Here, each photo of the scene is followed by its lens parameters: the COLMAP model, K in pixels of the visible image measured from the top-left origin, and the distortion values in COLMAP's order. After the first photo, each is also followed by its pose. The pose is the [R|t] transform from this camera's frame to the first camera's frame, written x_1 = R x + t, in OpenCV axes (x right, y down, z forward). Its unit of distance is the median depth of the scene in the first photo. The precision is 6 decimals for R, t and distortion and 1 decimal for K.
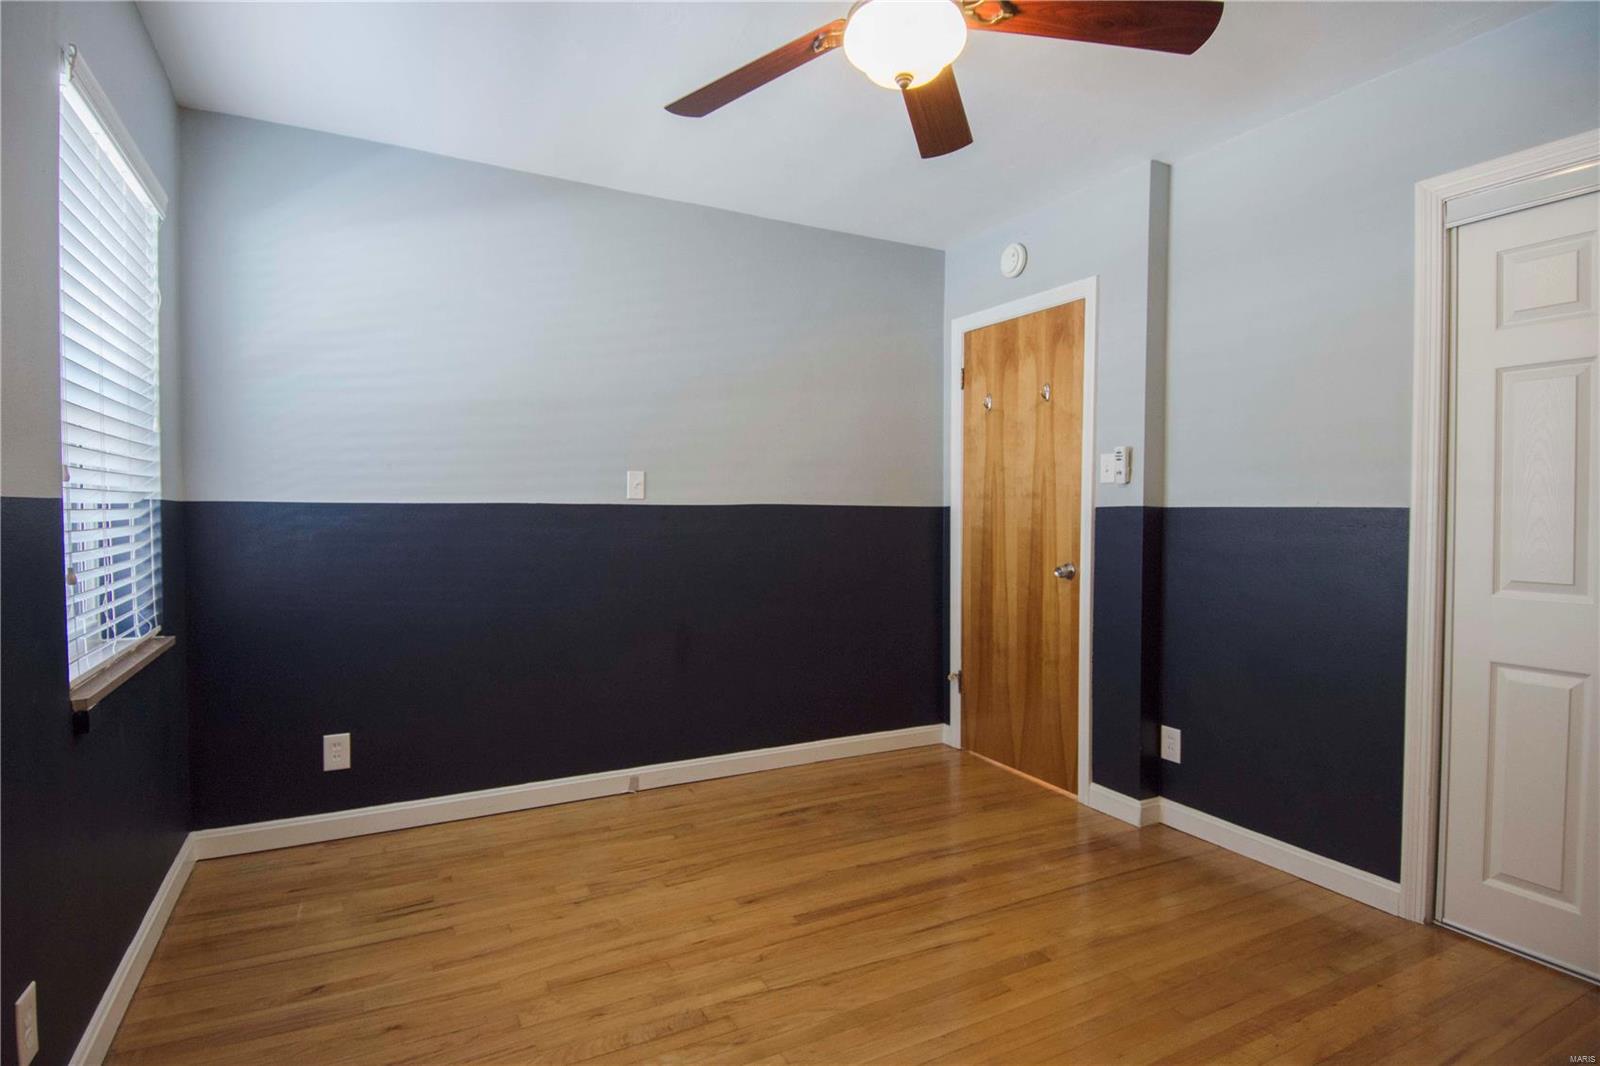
lens RADIAL K [[827.4, 0, 801.5], [0, 827.4, 532.2], [0, 0, 1]] dist [0.050985, -0.055830]
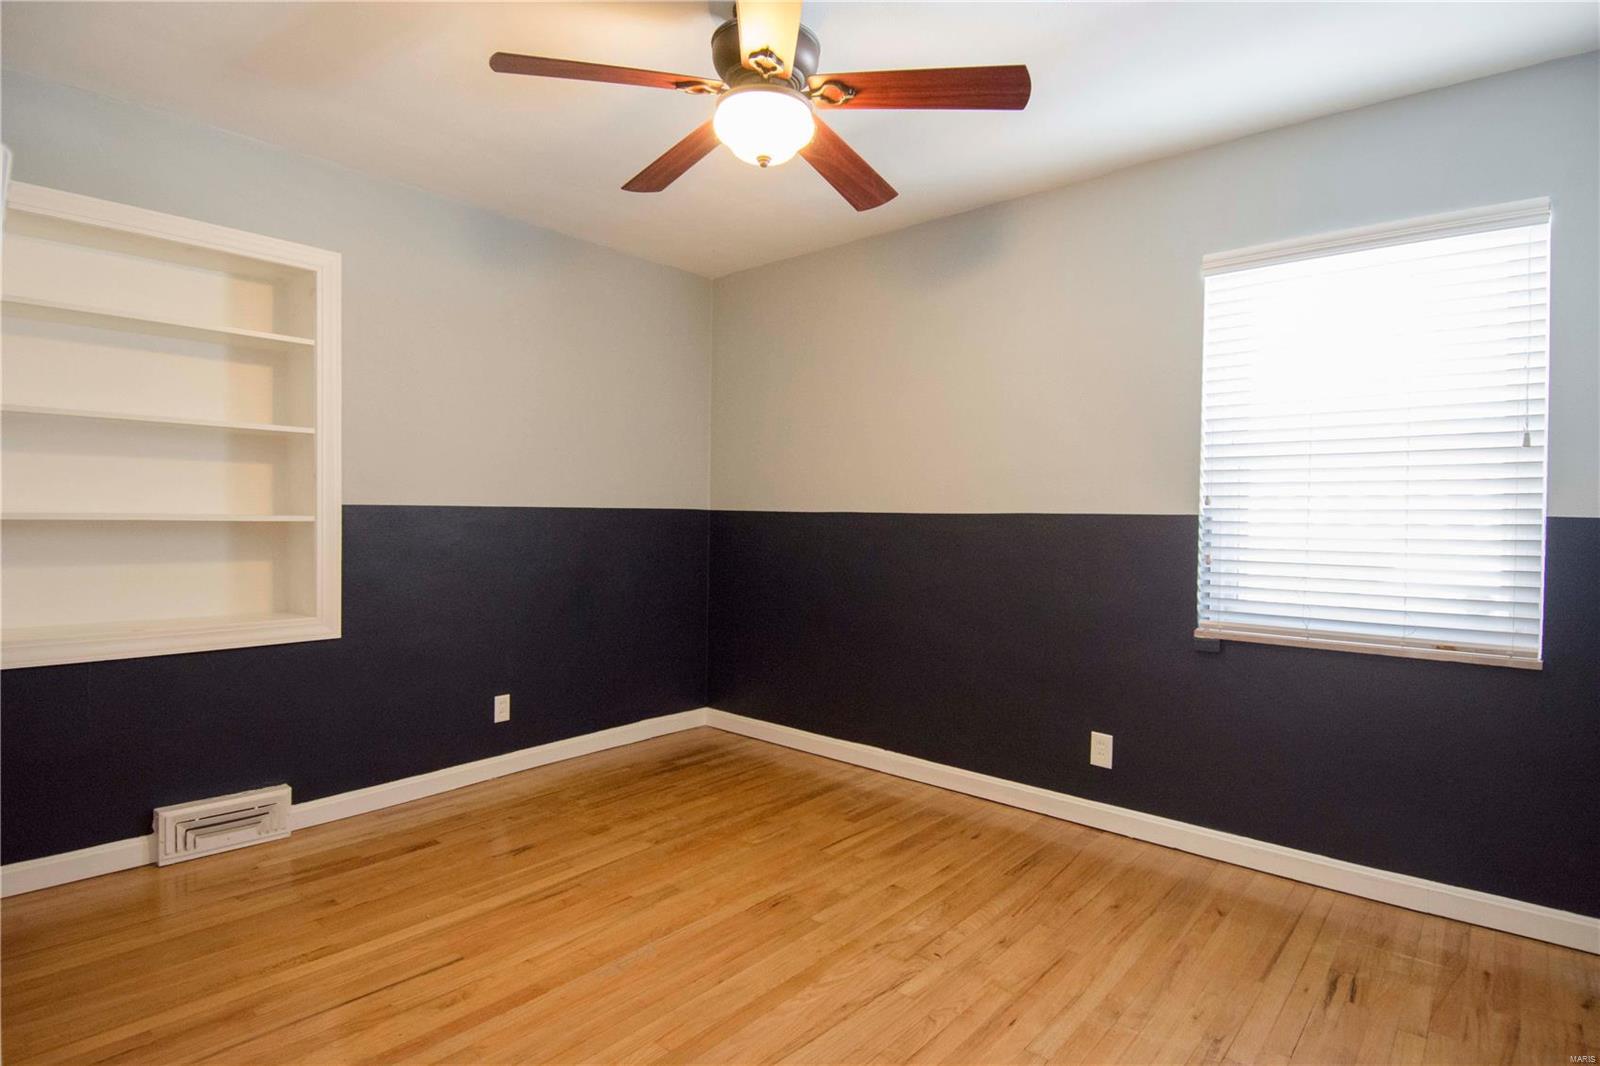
lens RADIAL K [[827.4, 0, 801.5], [0, 827.4, 532.2], [0, 0, 1]] dist [0.050985, -0.055830]
pose [[-0.931736, -0.010684, -0.362979, 0.425301], [-0.027425, 0.998783, 0.040998, -0.042279], [0.362099, 0.048154, -0.930895, 1.822437]]
